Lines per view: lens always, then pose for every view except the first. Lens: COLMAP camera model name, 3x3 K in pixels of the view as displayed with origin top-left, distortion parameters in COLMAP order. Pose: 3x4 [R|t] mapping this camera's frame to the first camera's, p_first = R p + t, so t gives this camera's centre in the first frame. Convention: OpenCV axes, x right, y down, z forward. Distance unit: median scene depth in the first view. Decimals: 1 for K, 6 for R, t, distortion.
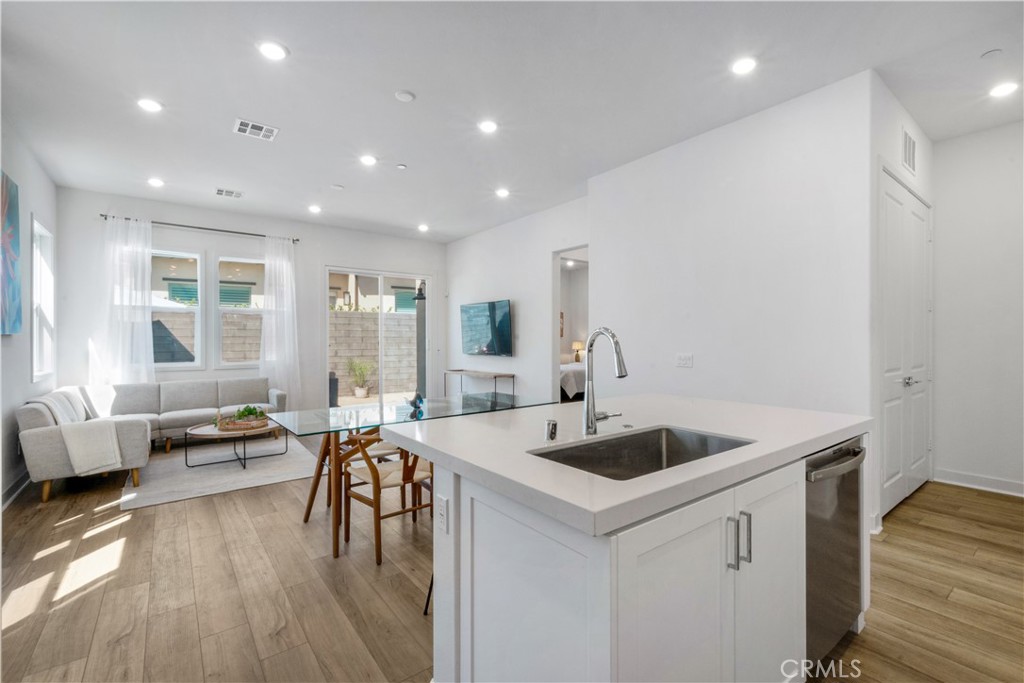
lens RADIAL K [[455.3, 0, 530.8], [0, 455.3, 337.2], [0, 0, 1]] dist [0.003110, -0.000476]
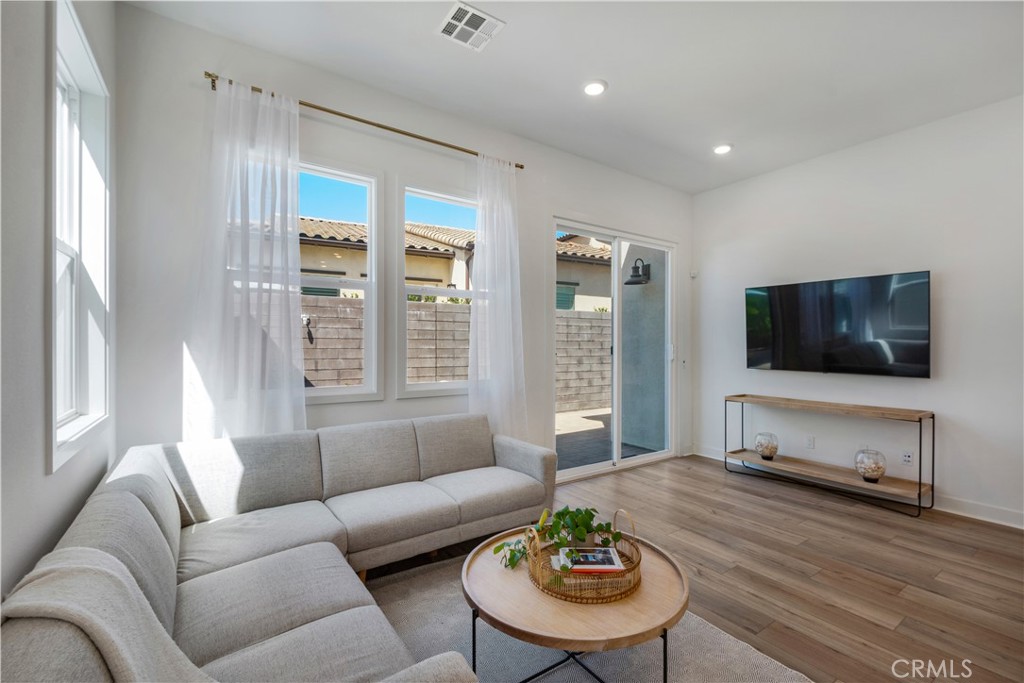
lens RADIAL K [[455.3, 0, 539.4], [0, 455.3, 343.0], [0, 0, 1]] dist [0.003110, -0.000476]
pose [[0.999104, 0.006541, -0.041813, -0.571181], [-0.006473, 0.999977, 0.001760, 0.004167], [0.041824, -0.001488, 0.999124, 0.539012]]
